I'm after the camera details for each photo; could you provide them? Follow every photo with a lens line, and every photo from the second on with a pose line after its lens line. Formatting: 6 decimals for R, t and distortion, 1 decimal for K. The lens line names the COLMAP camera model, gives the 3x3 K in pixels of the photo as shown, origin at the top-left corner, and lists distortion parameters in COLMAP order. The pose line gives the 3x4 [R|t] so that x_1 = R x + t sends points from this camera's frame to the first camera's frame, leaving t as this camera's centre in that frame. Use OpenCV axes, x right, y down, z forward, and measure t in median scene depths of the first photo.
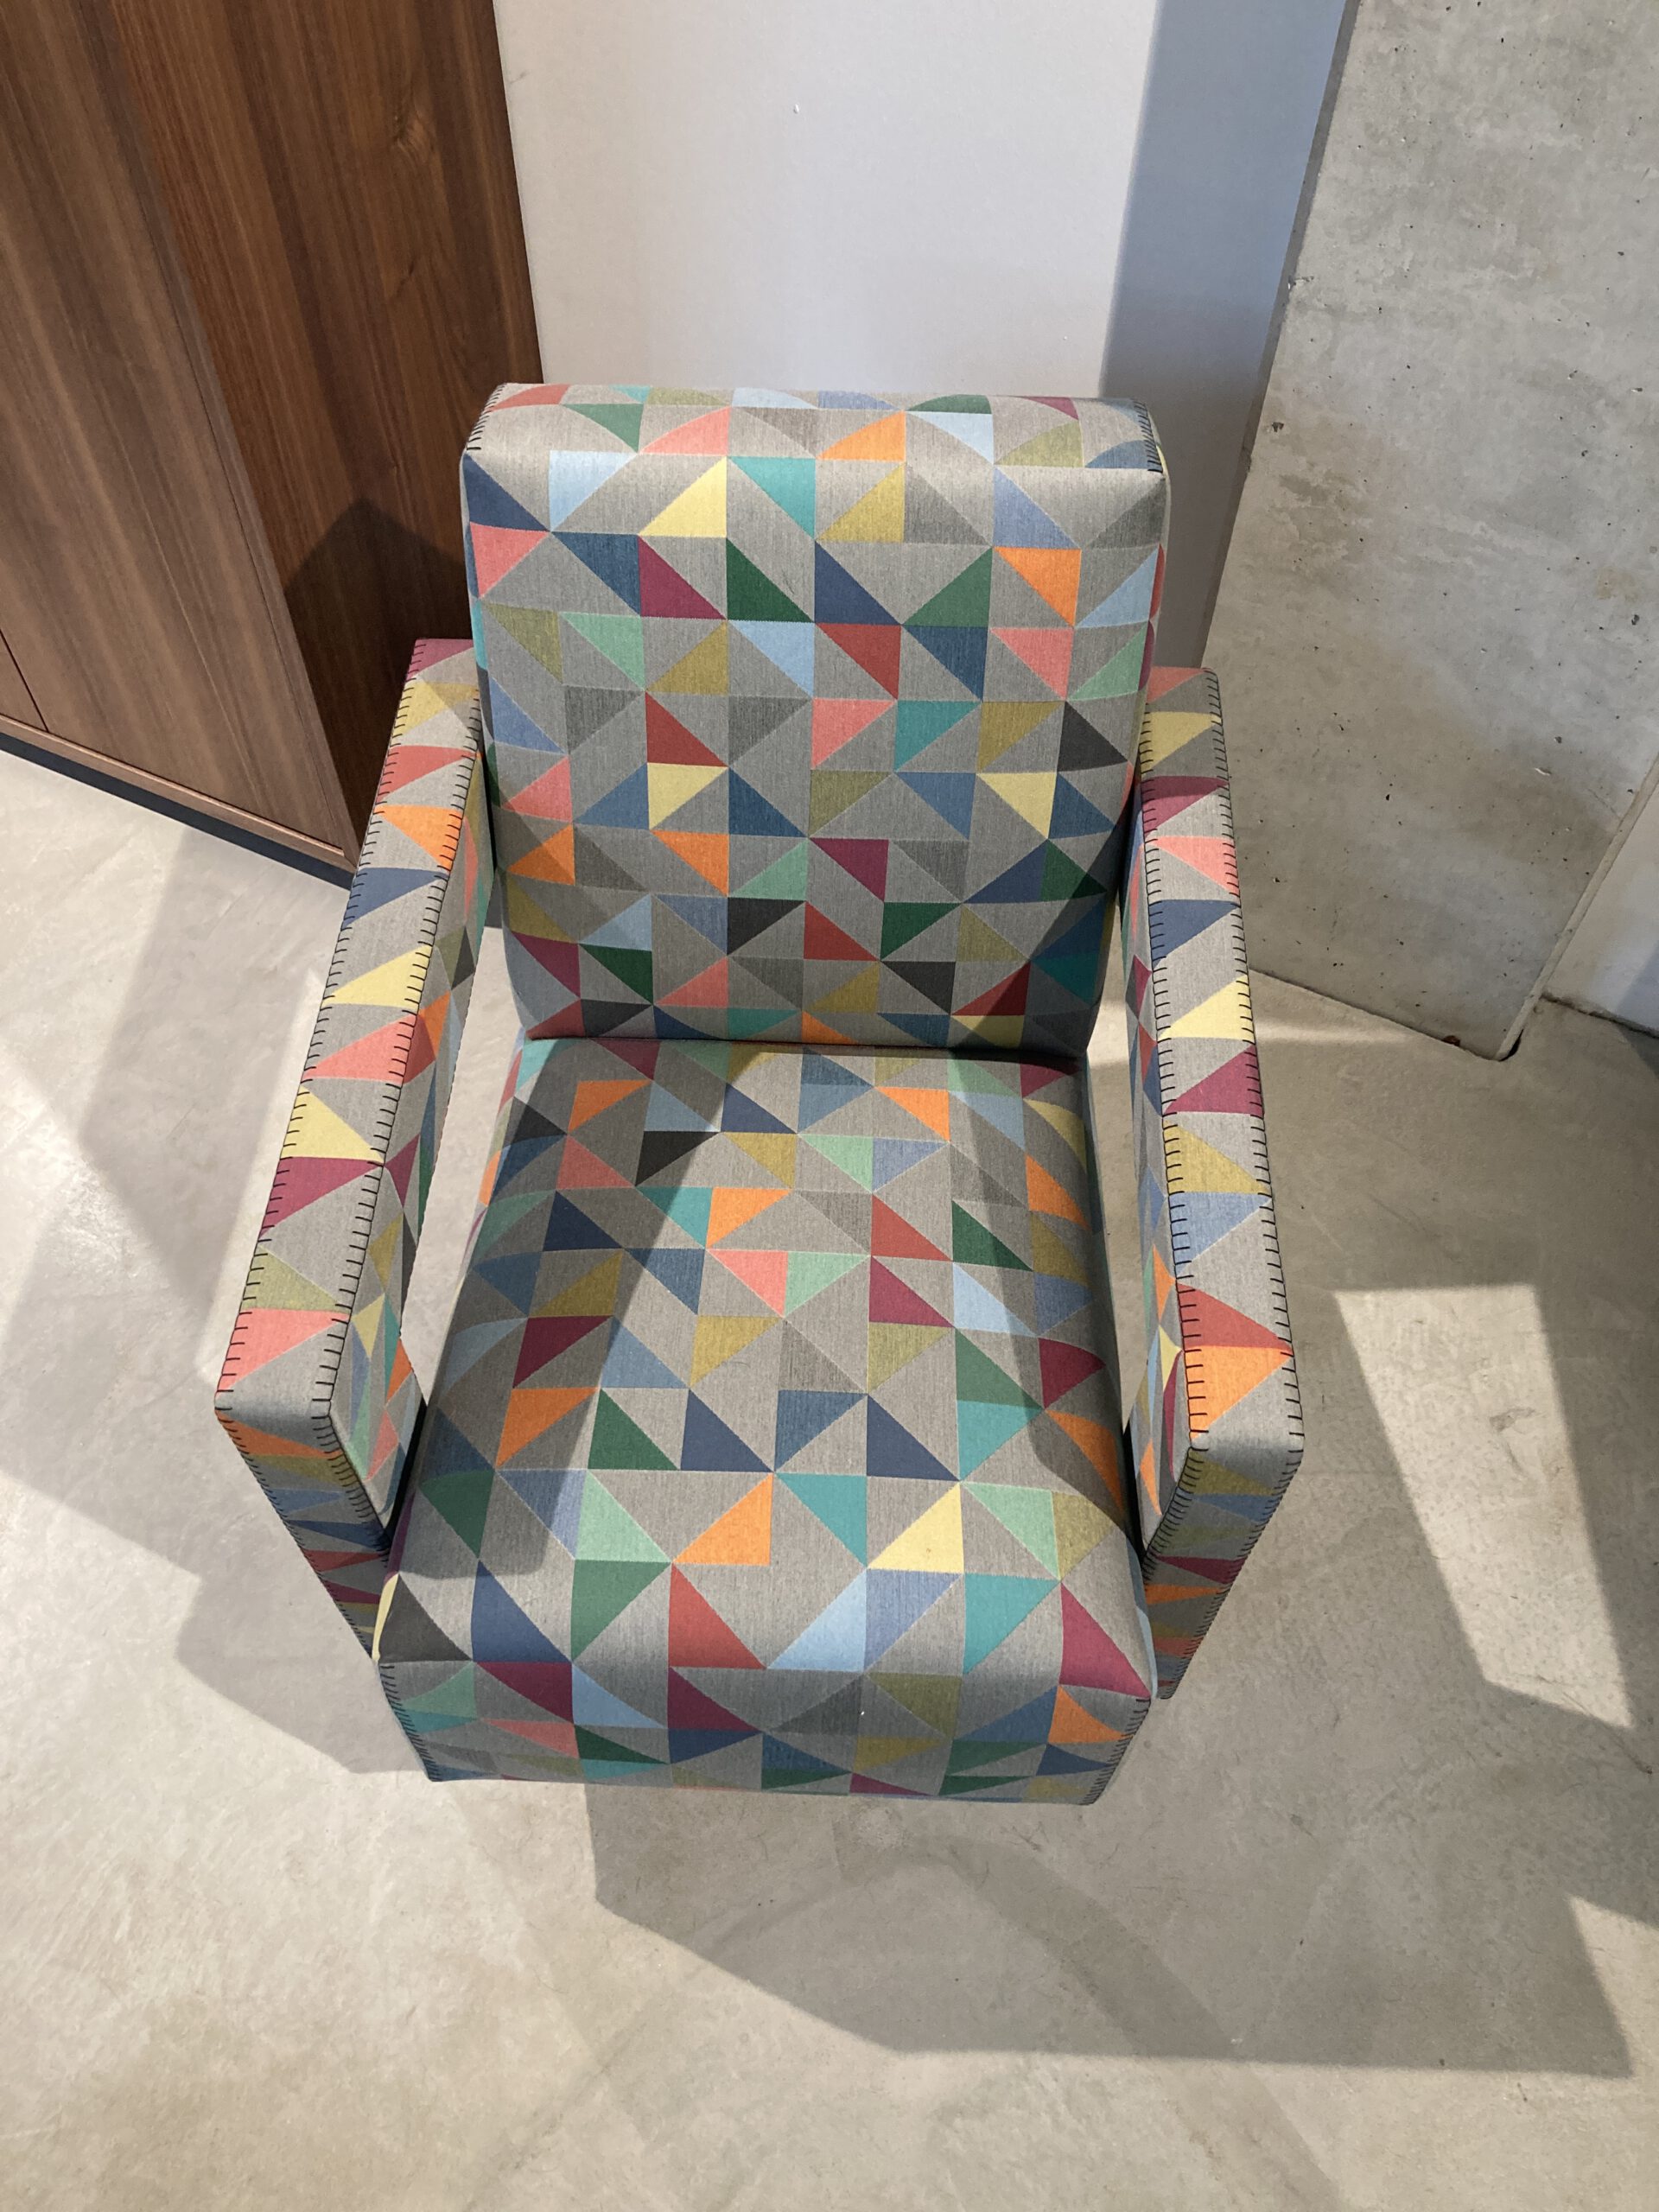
lens RADIAL K [[1780.0, 0, 819.5], [0, 1780.0, 1103.6], [0, 0, 1]] dist [-0.009381, 0.036179]
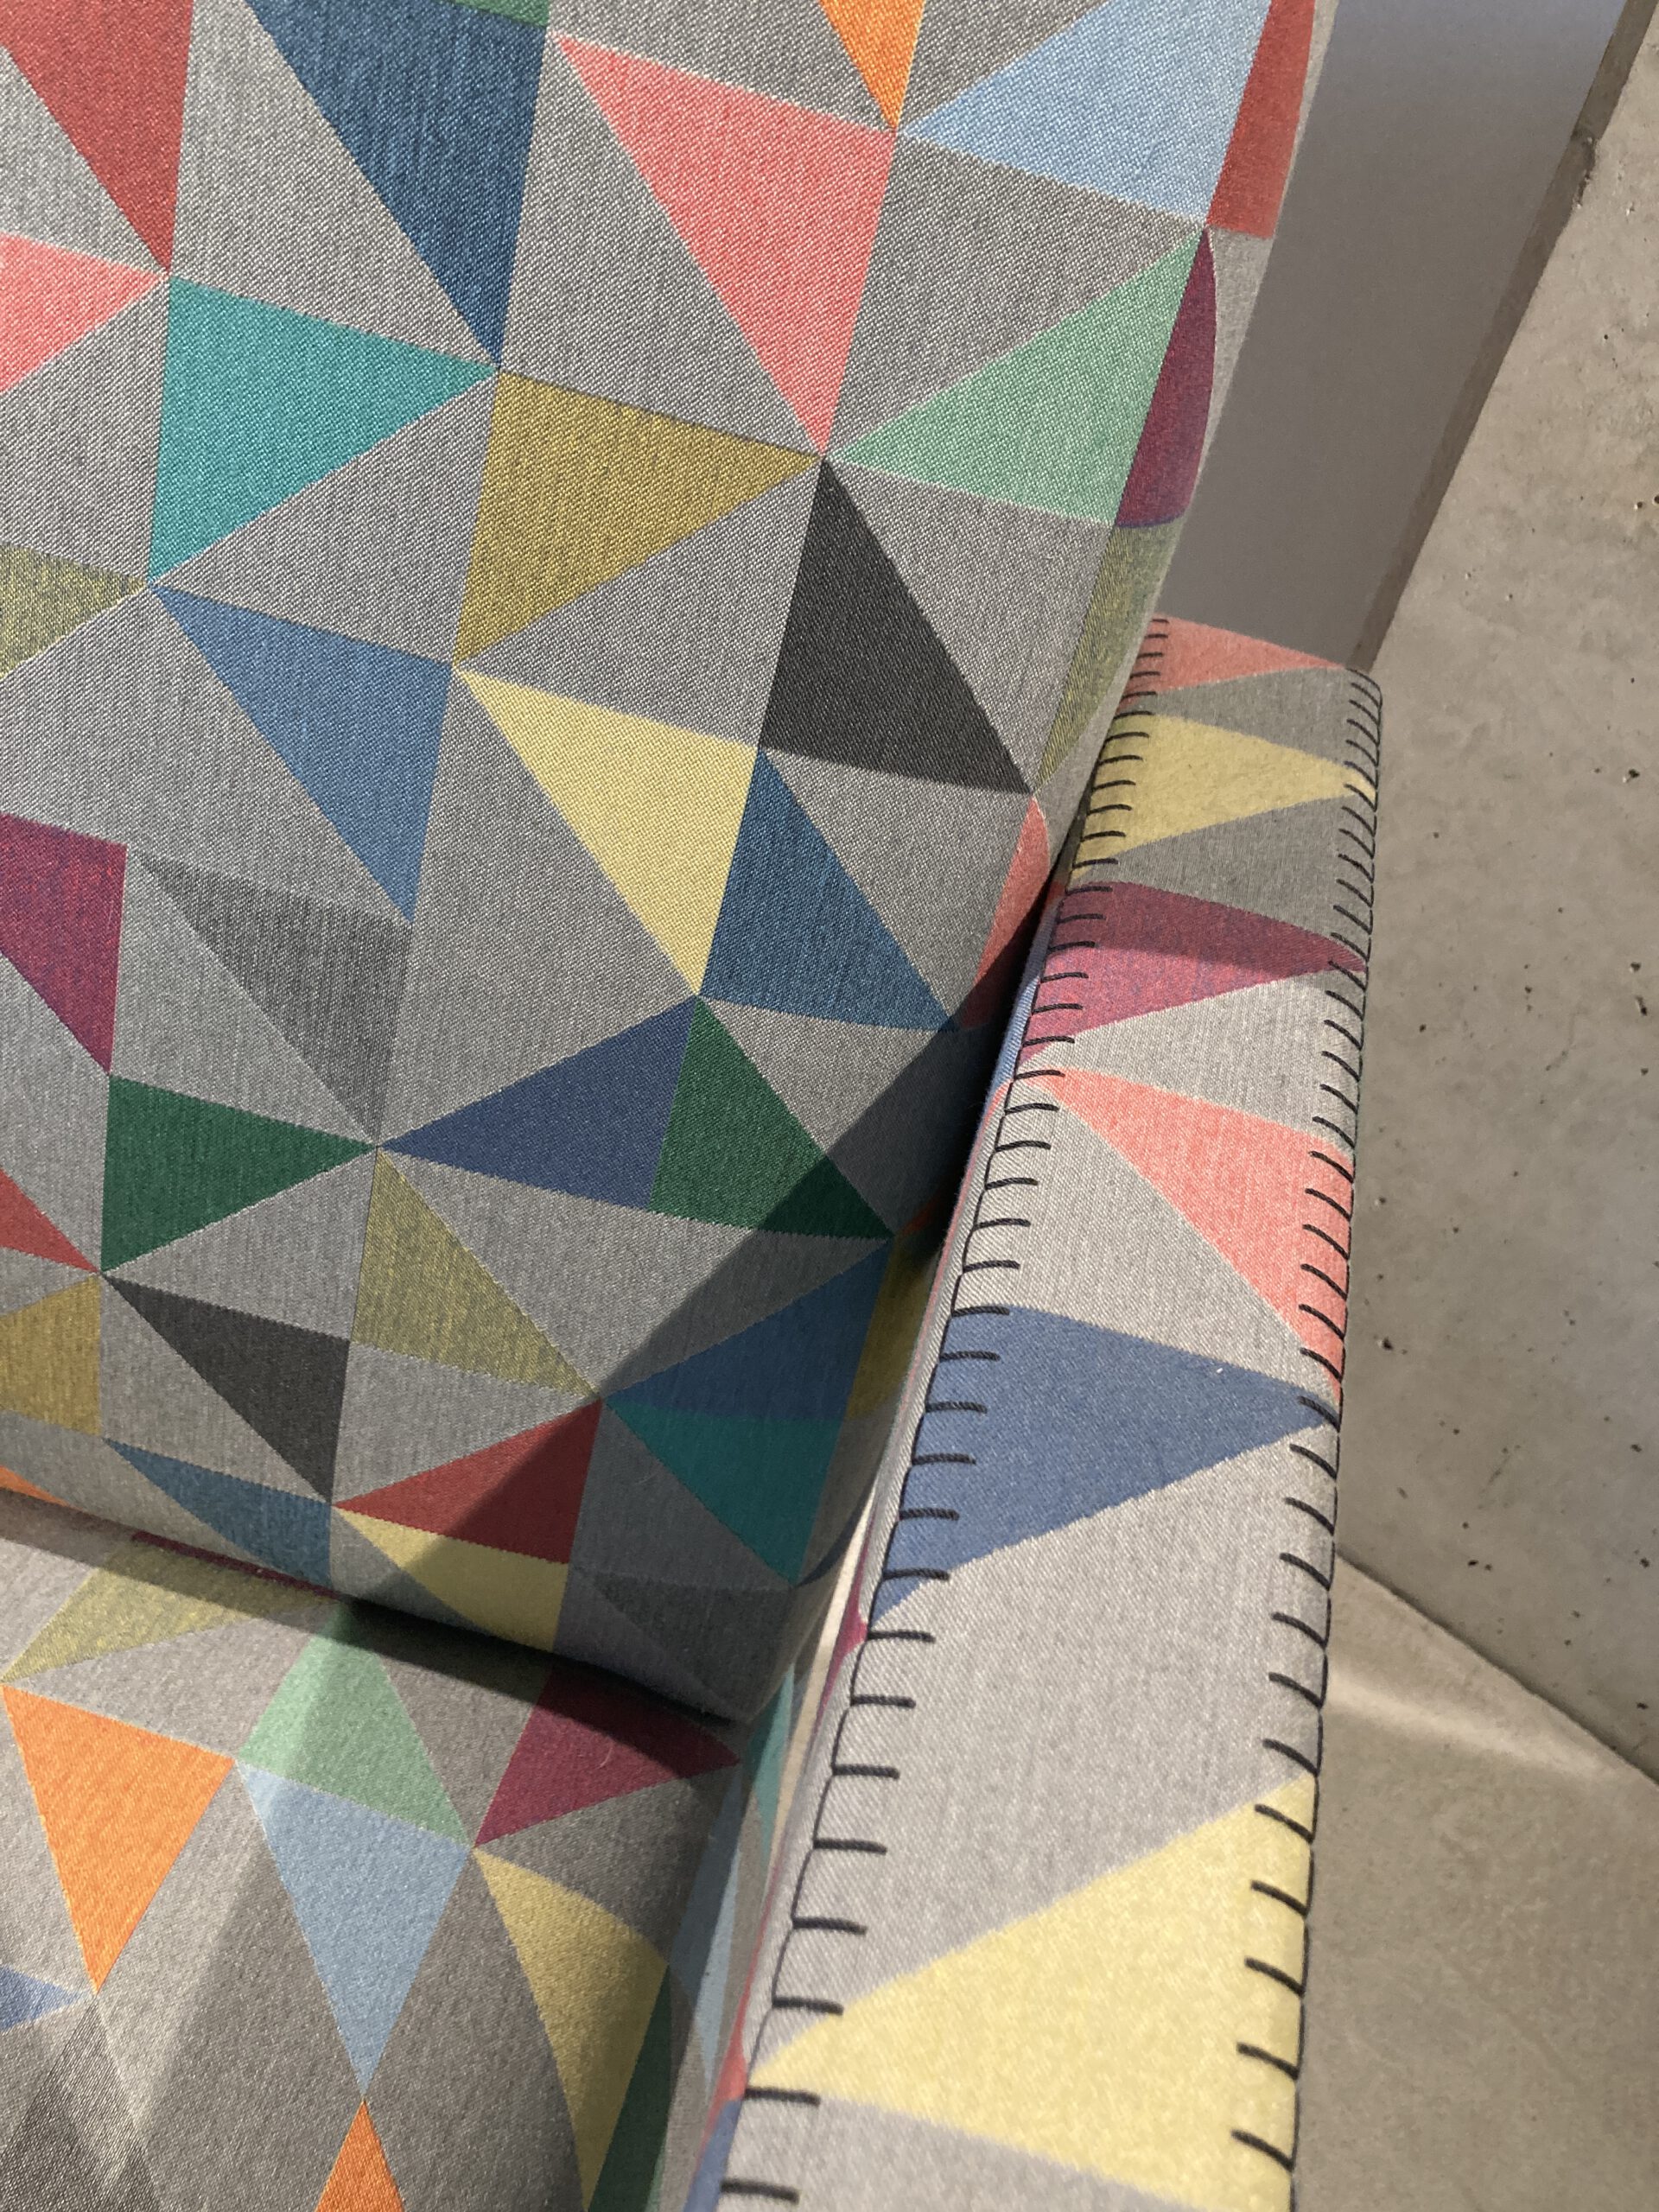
lens RADIAL K [[1787.8, 0, 821.5], [0, 1787.8, 1062.8], [0, 0, 1]] dist [0.032016, 0.003978]
pose [[0.967977, 0.247890, -0.039633, 0.165767], [-0.250677, 0.946005, -0.205512, -0.088016], [-0.013451, 0.208867, 0.977852, 0.746587]]
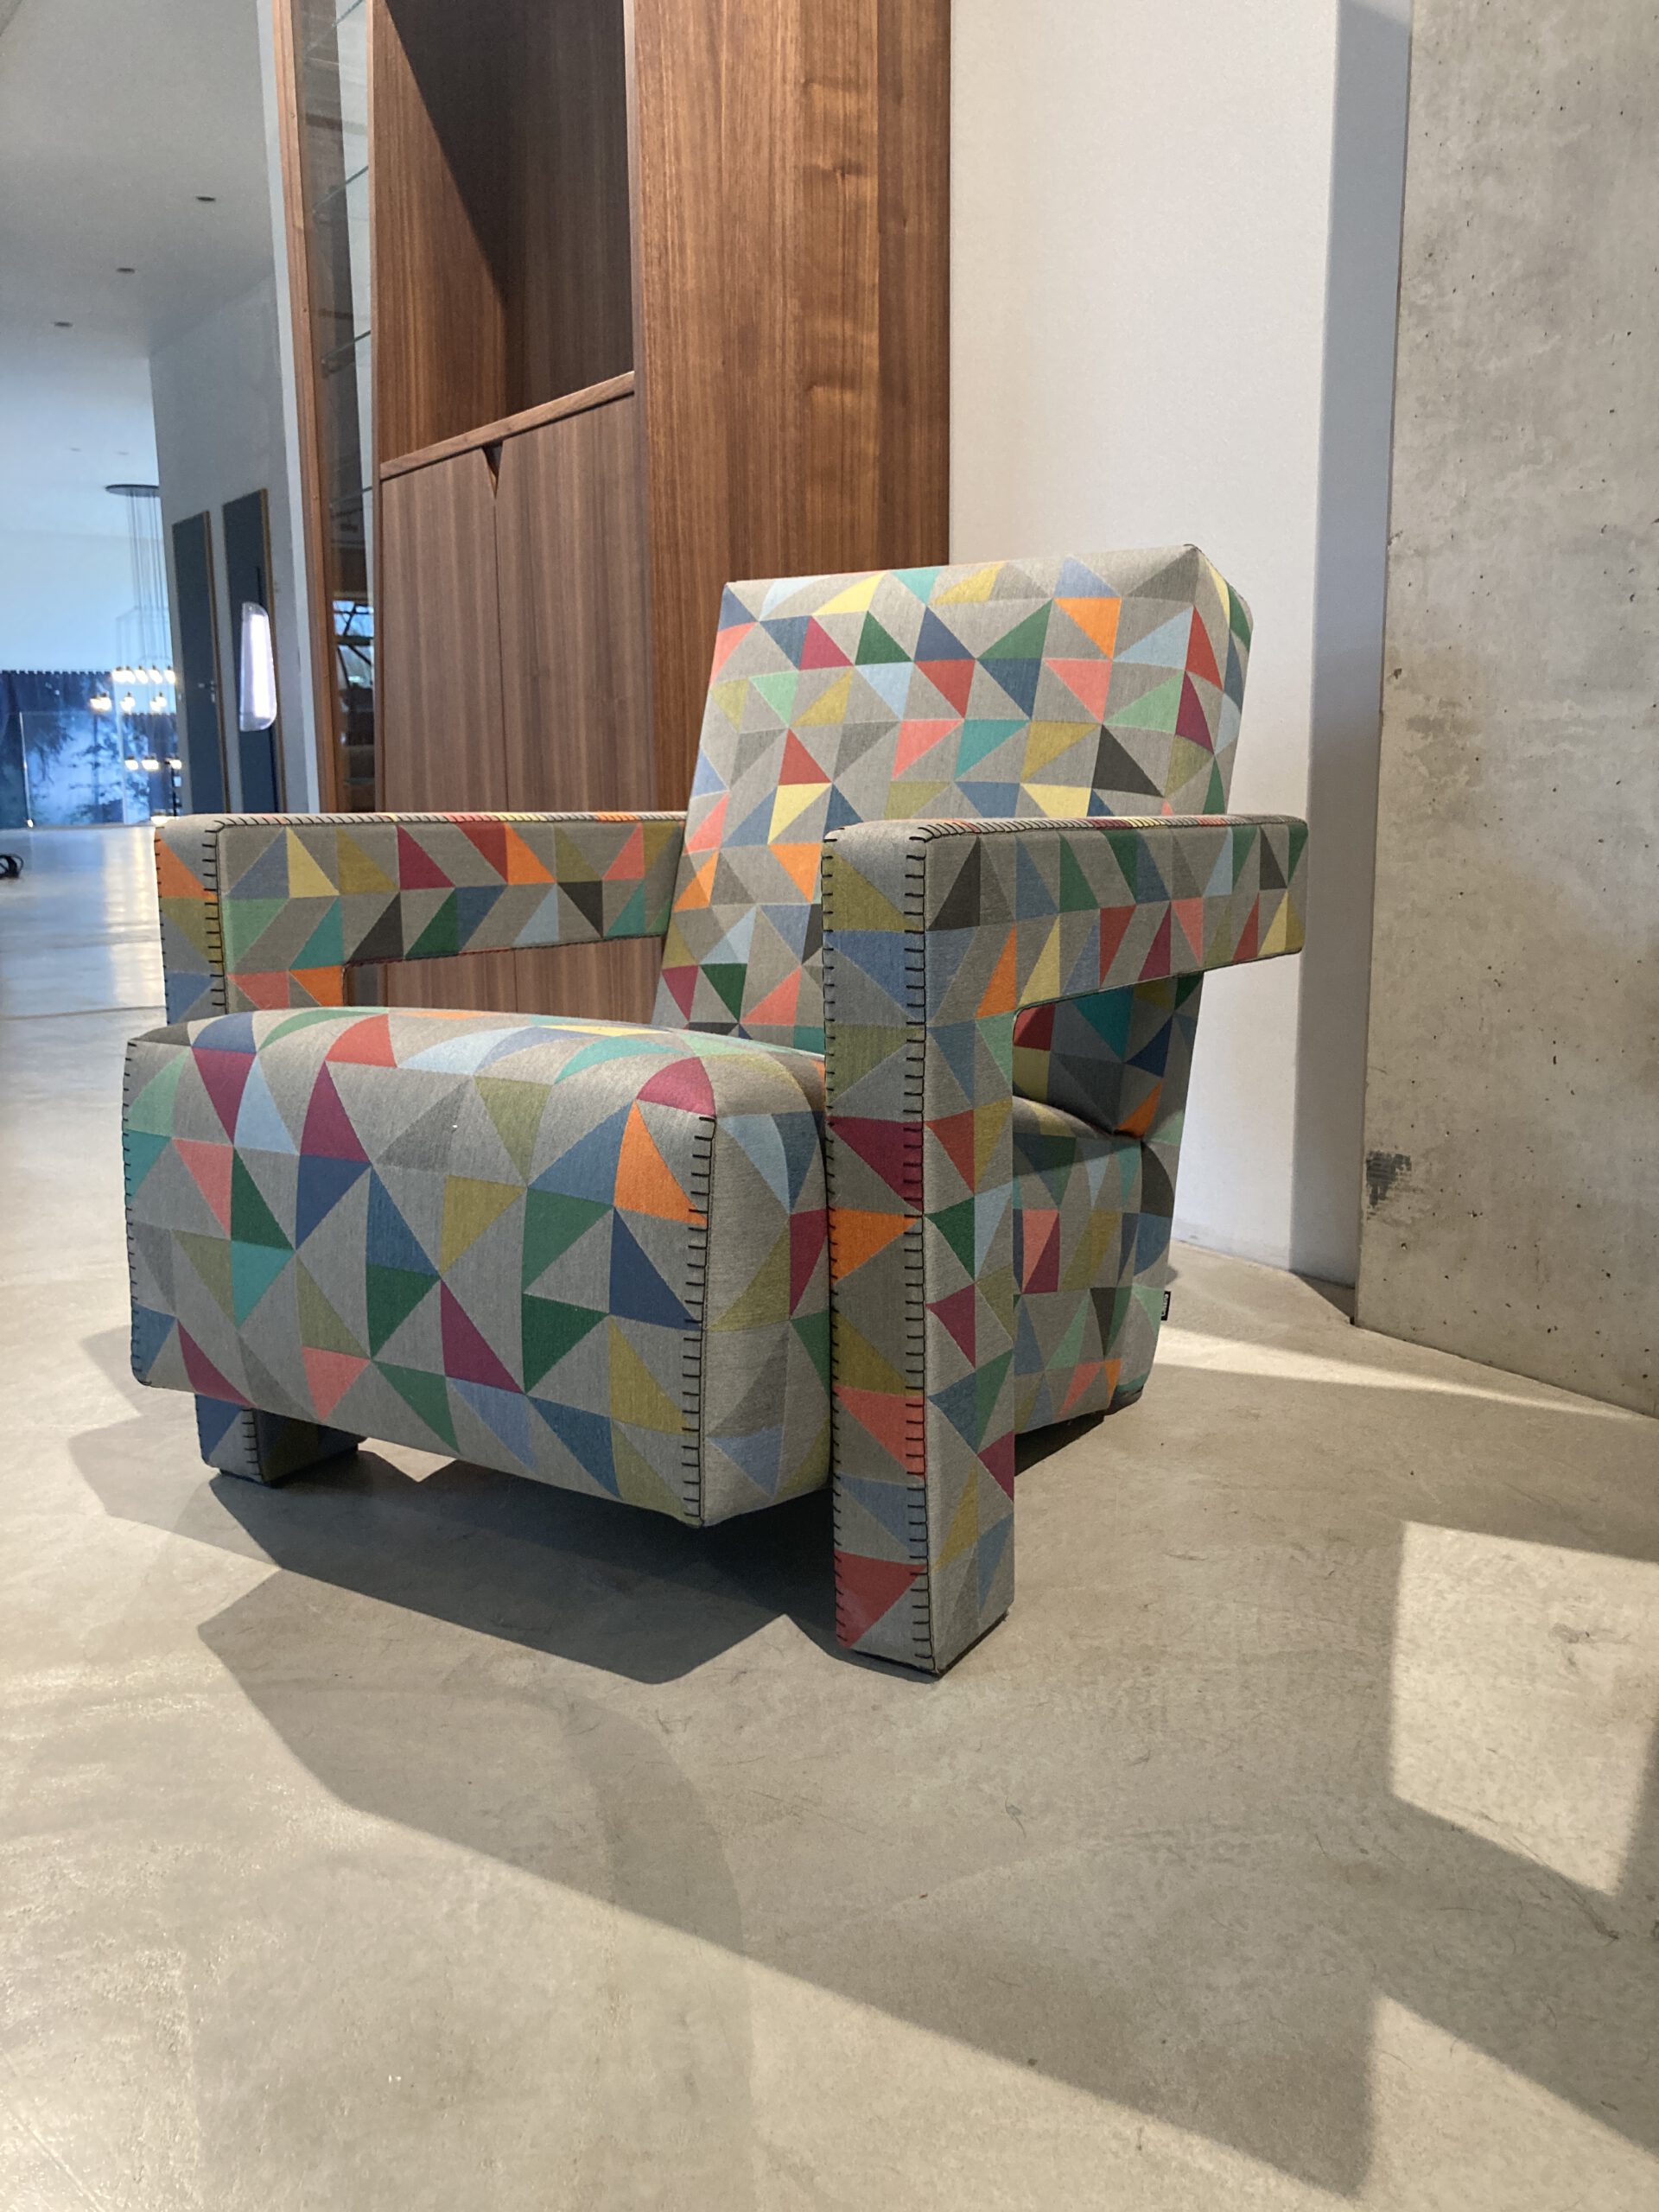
lens RADIAL K [[1780.0, 0, 819.5], [0, 1780.0, 1103.6], [0, 0, 1]] dist [-0.009381, 0.036179]
pose [[0.870719, 0.073493, -0.486259, 0.543248], [-0.395321, 0.692744, -0.603181, 0.692702], [0.292523, 0.717429, 0.632239, 0.386121]]
